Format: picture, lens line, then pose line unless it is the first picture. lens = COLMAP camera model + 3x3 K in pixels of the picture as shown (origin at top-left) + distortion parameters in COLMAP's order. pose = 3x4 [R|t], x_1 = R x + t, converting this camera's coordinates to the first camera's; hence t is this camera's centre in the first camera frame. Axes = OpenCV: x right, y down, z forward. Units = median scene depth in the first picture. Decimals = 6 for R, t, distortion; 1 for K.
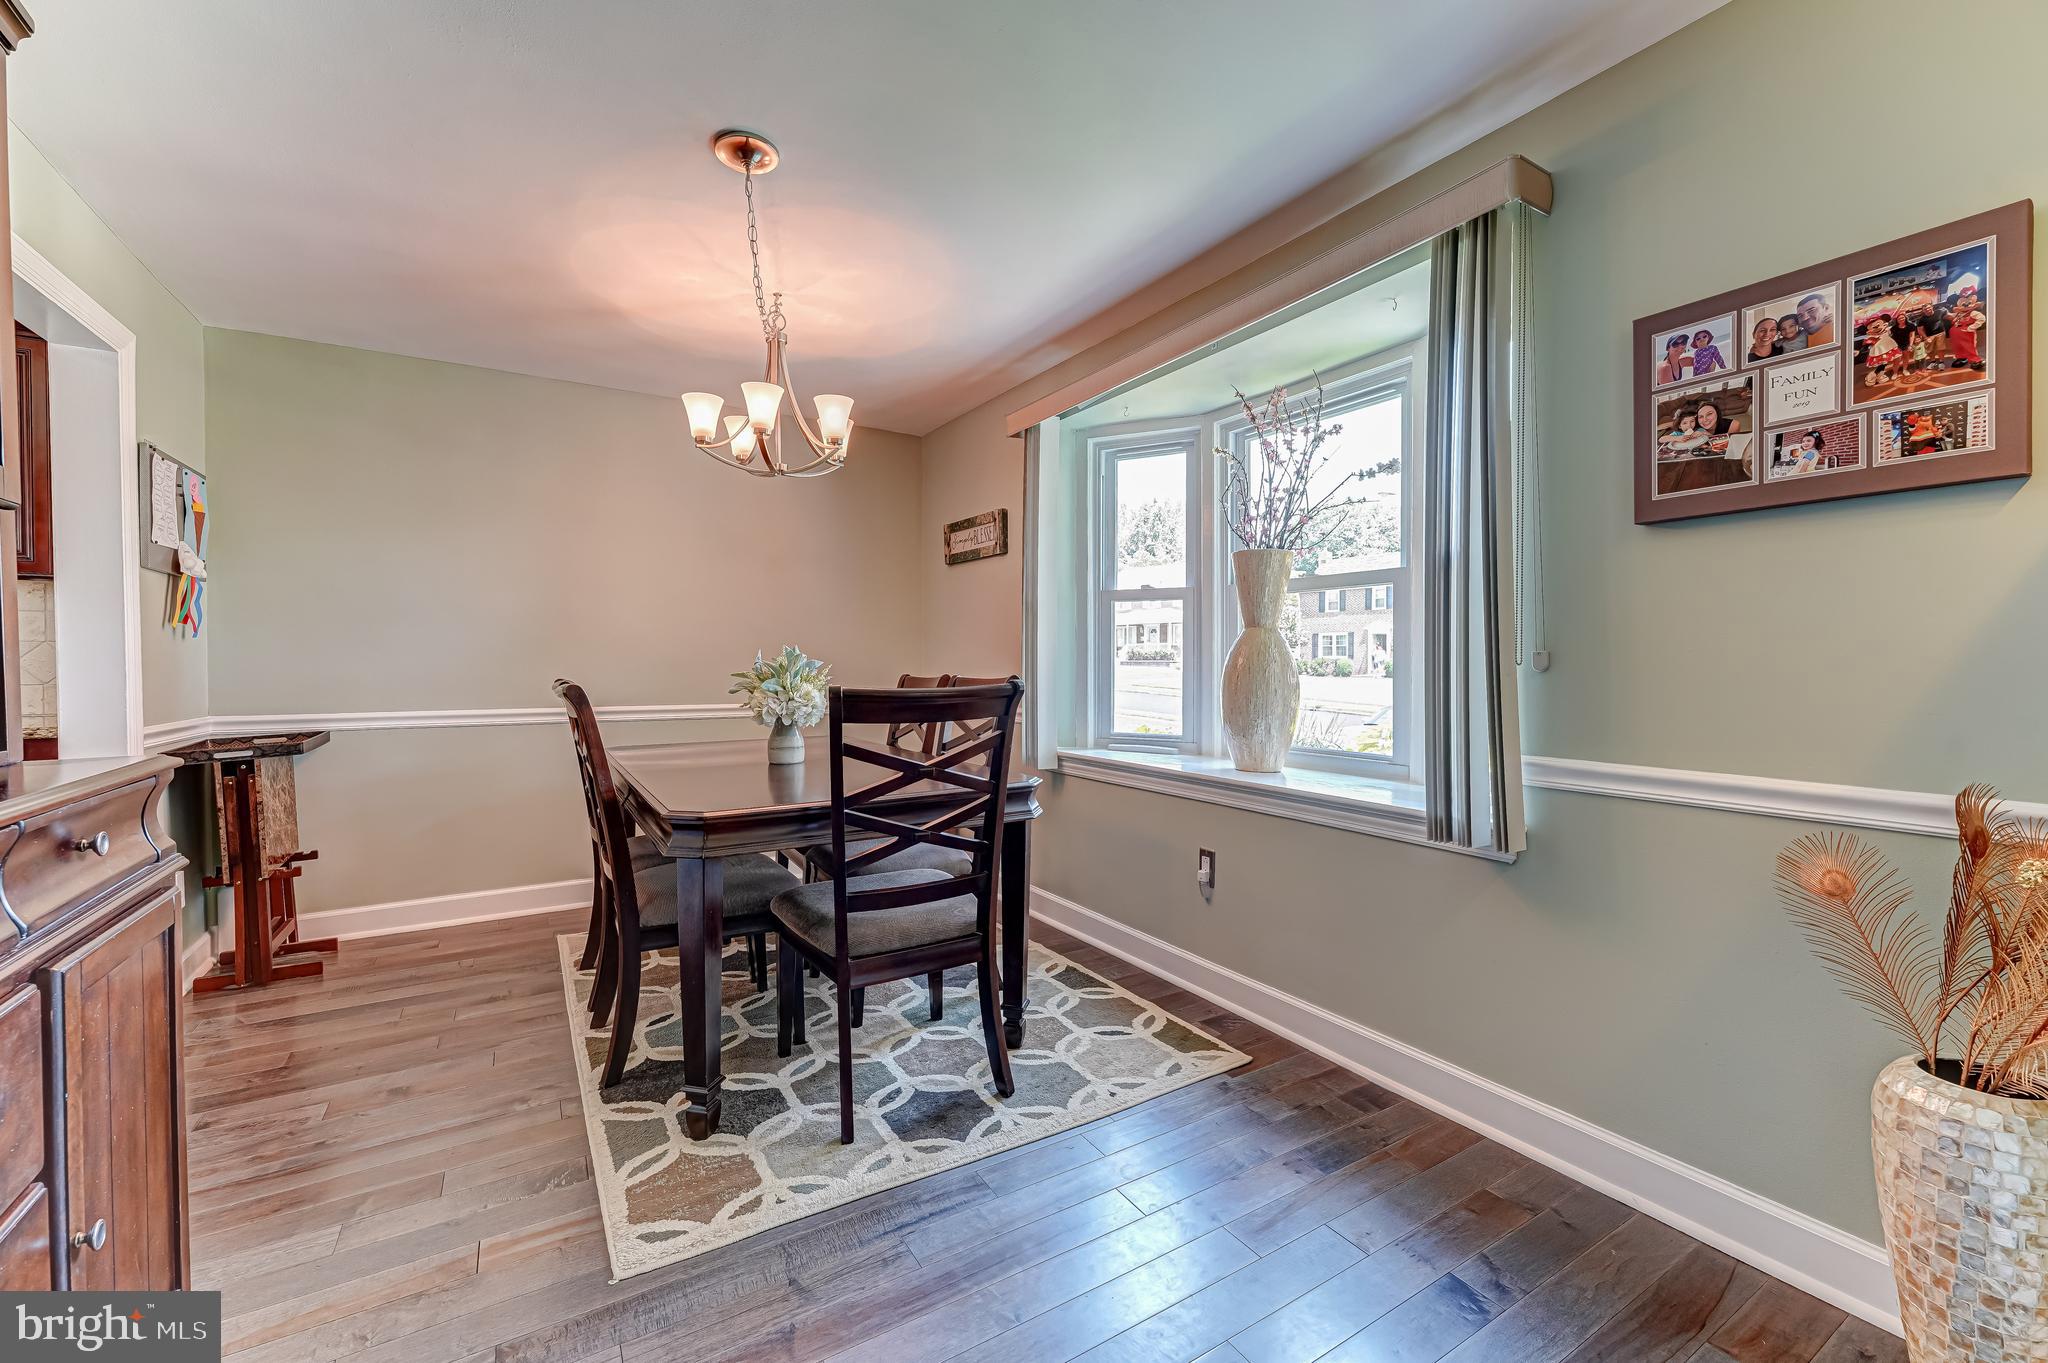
lens RADIAL K [[838.9, 0, 1024.0], [0, 838.9, 681.5], [0, 0, 1]] dist [0.008539, 0.000280]
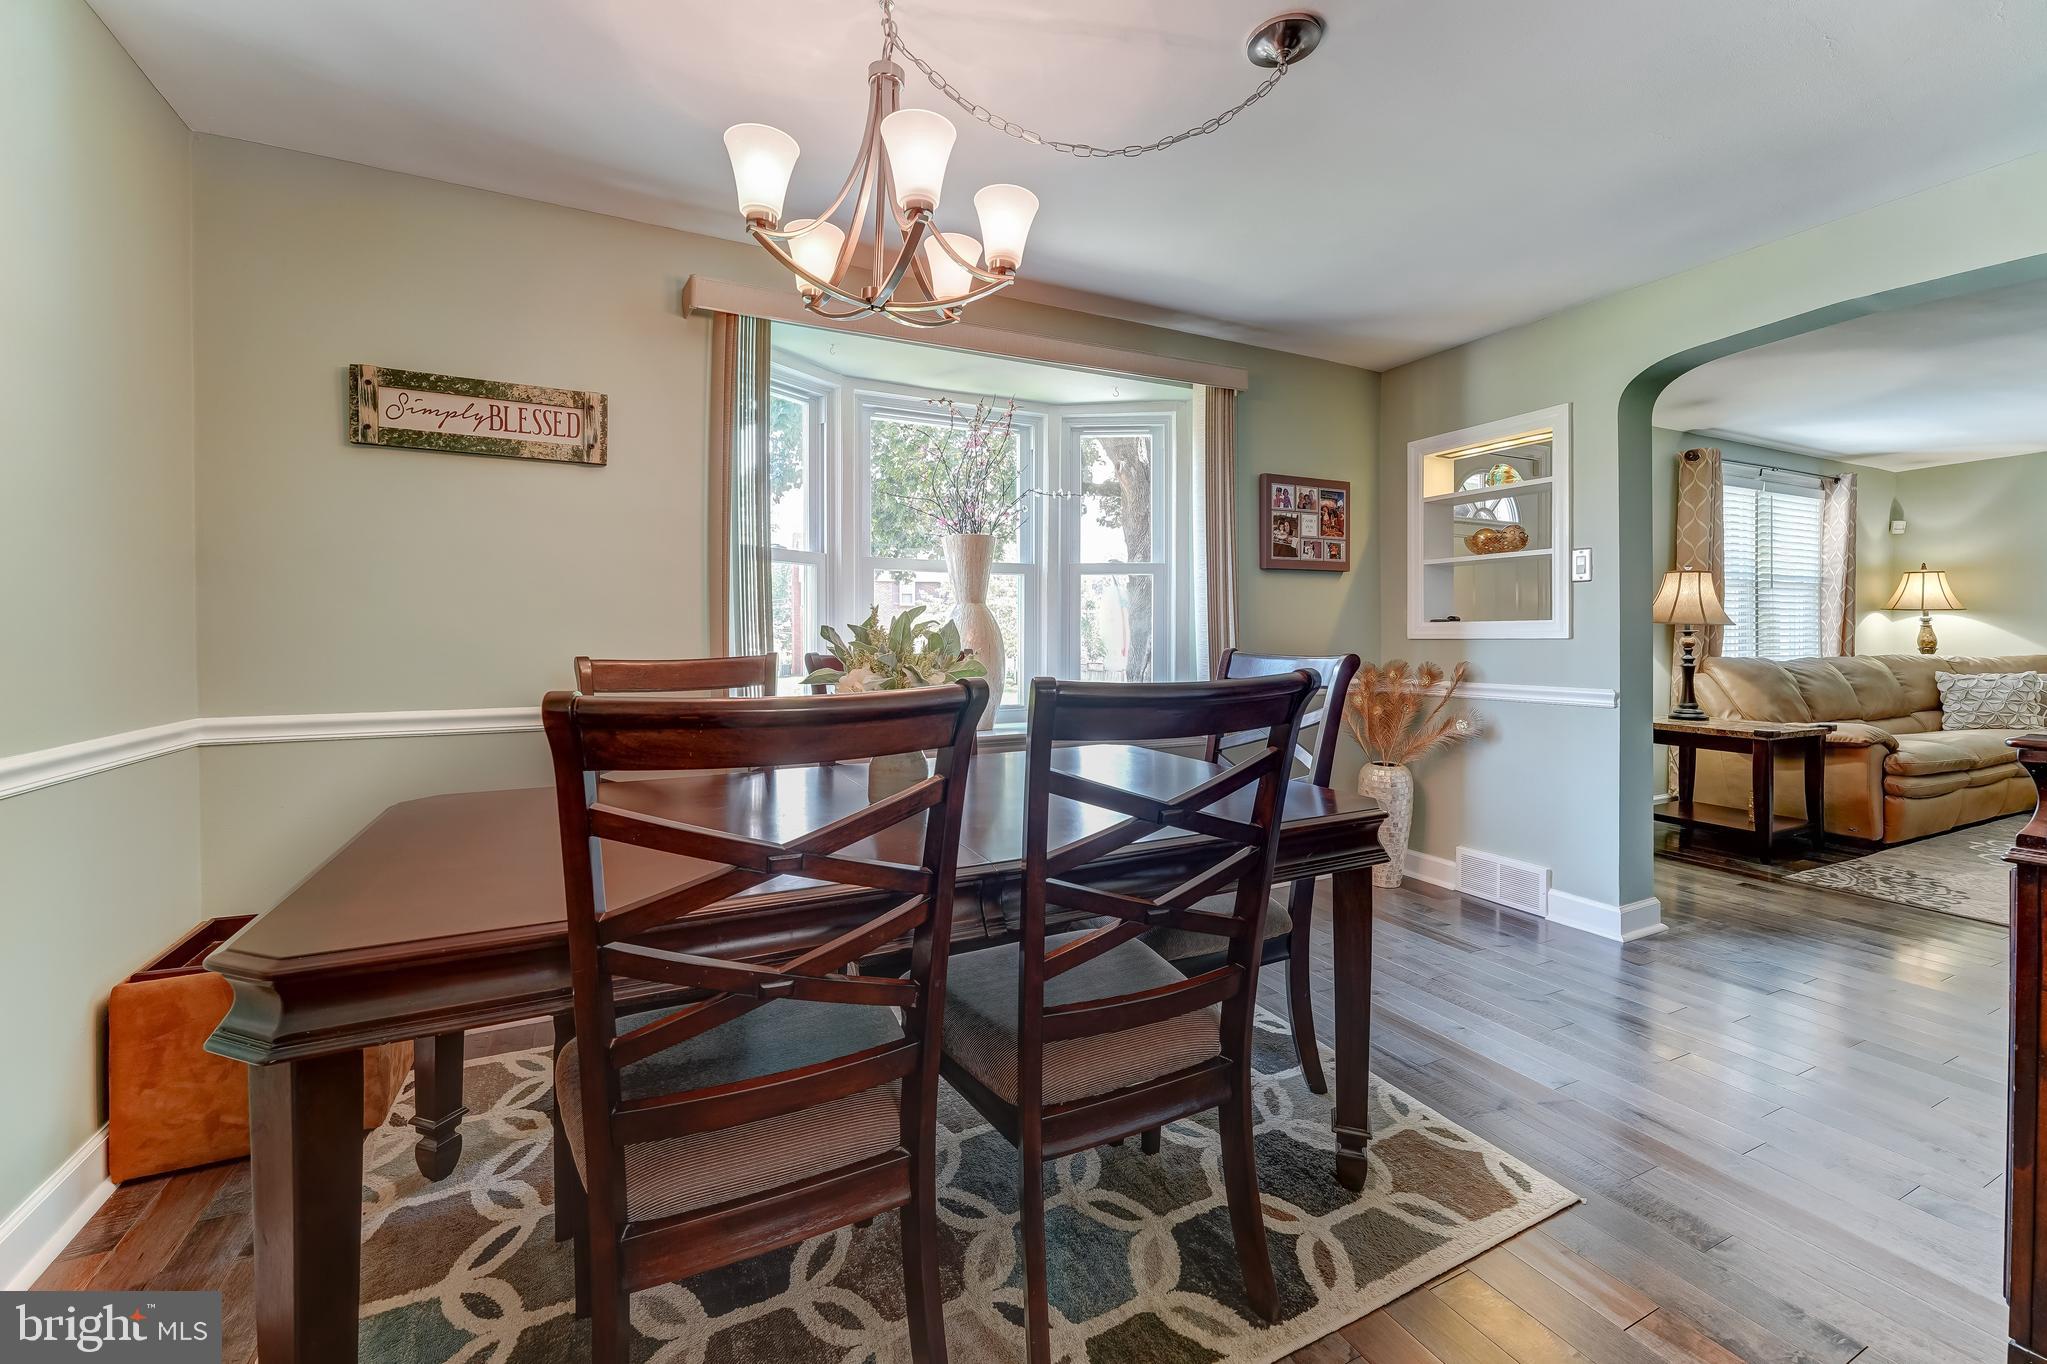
lens RADIAL K [[836.6, 0, 1027.1], [0, 836.6, 647.1], [0, 0, 1]] dist [-0.001101, 0.000067]
pose [[0.081433, -0.008898, 0.996639, -1.165181], [0.030833, 0.999504, 0.006404, -0.015864], [-0.996202, 0.030208, 0.081667, 1.163954]]
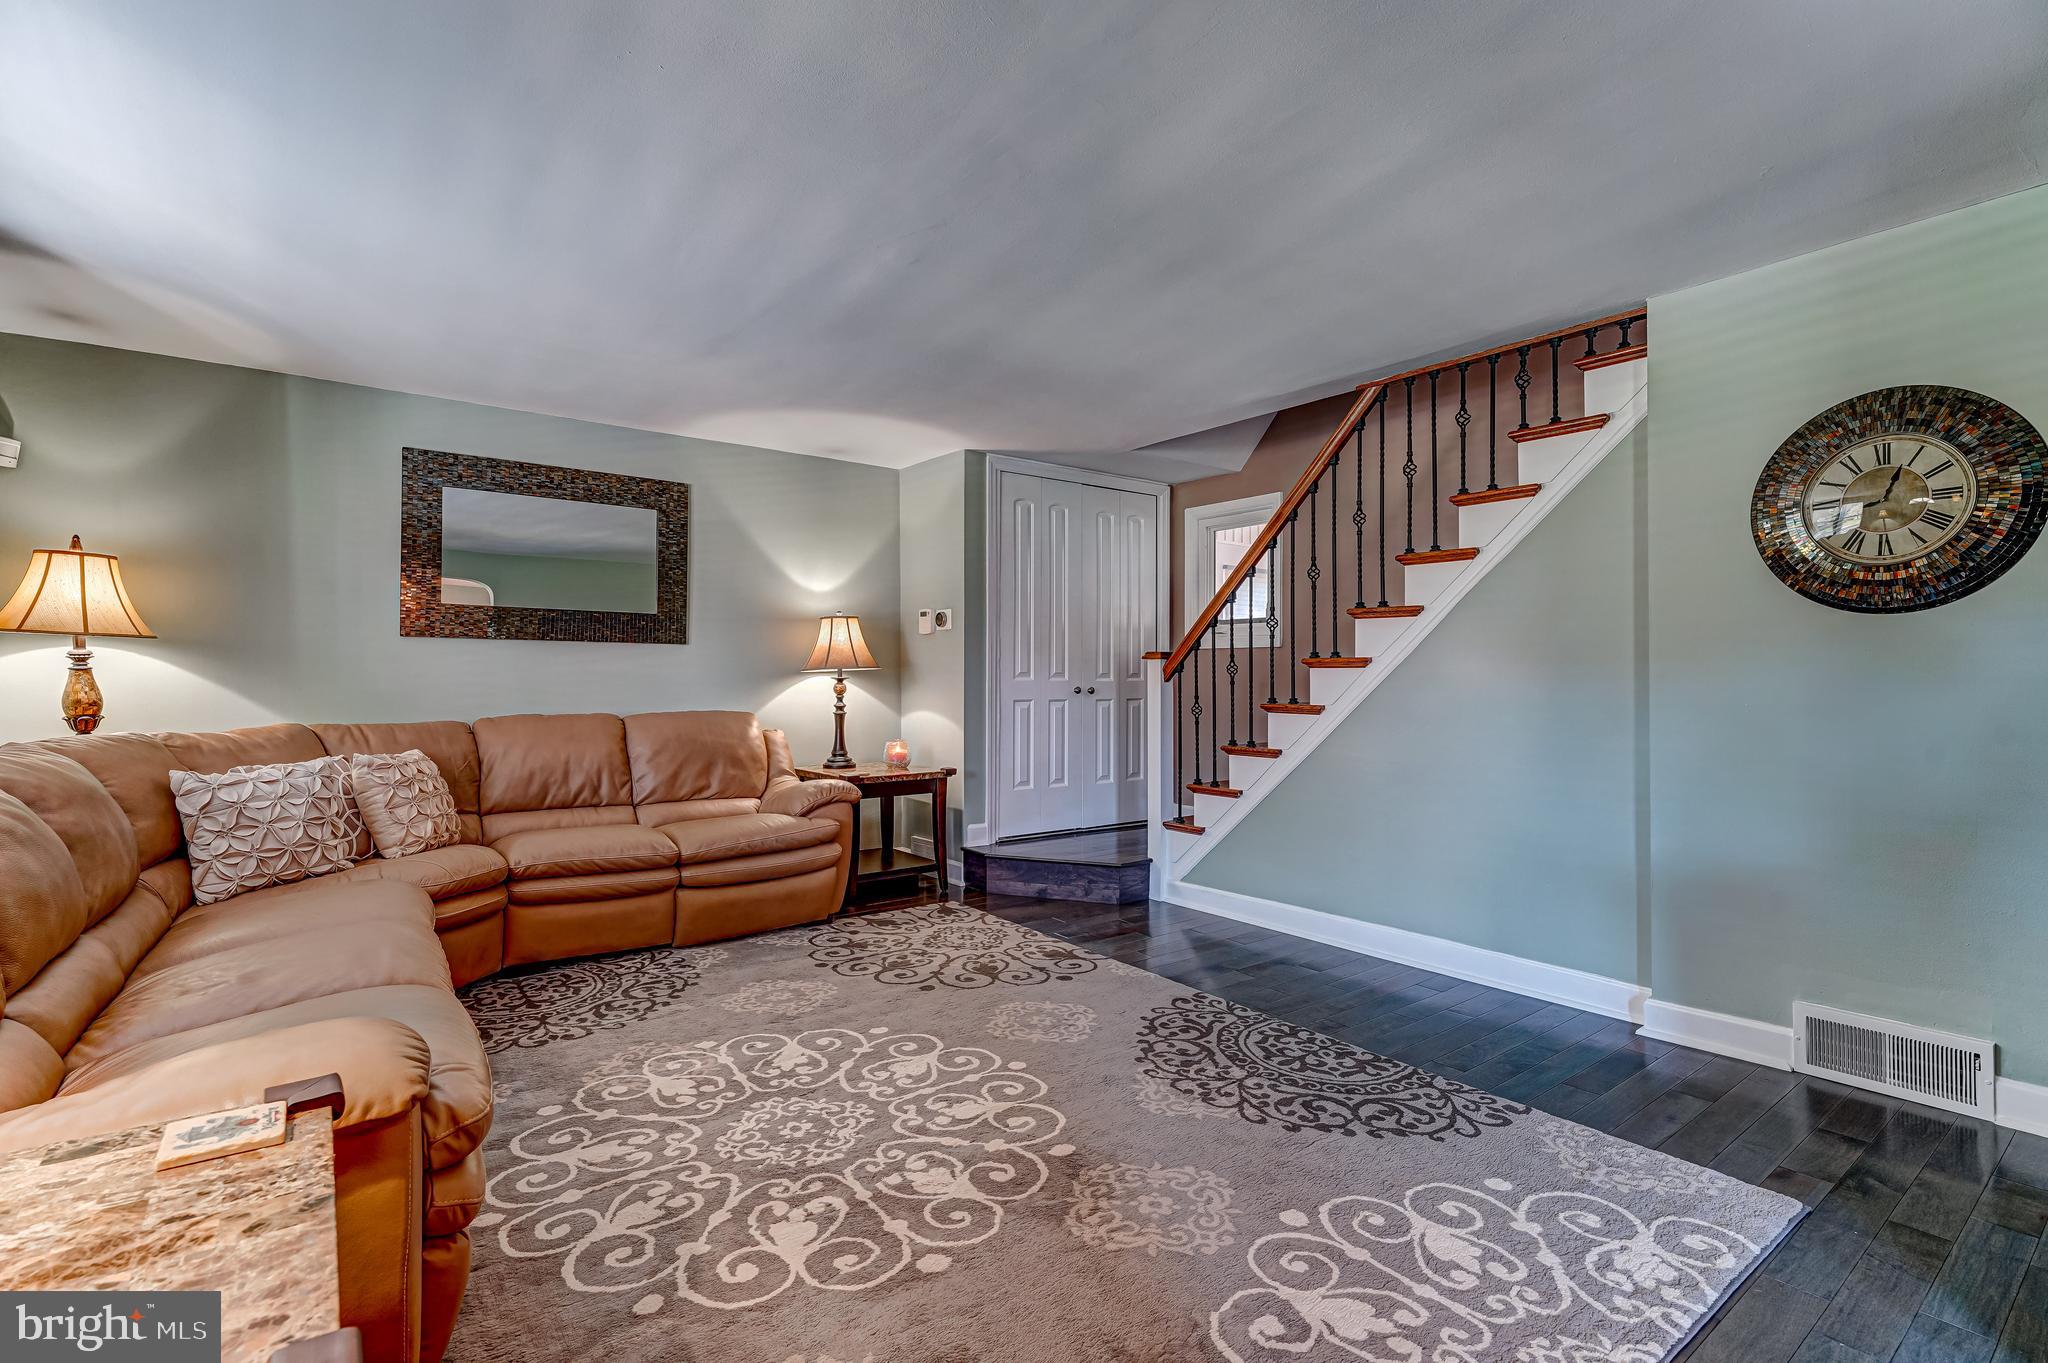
lens RADIAL K [[967.1, 0, 1024.0], [0, 967.1, 681.5], [0, 0, 1]] dist [0.011722, -0.000056]
pose [[-0.994102, -0.001069, -0.108447, 0.669055], [-0.003839, 0.999672, 0.025336, -0.001248], [0.108384, 0.025603, -0.993779, 0.013773]]
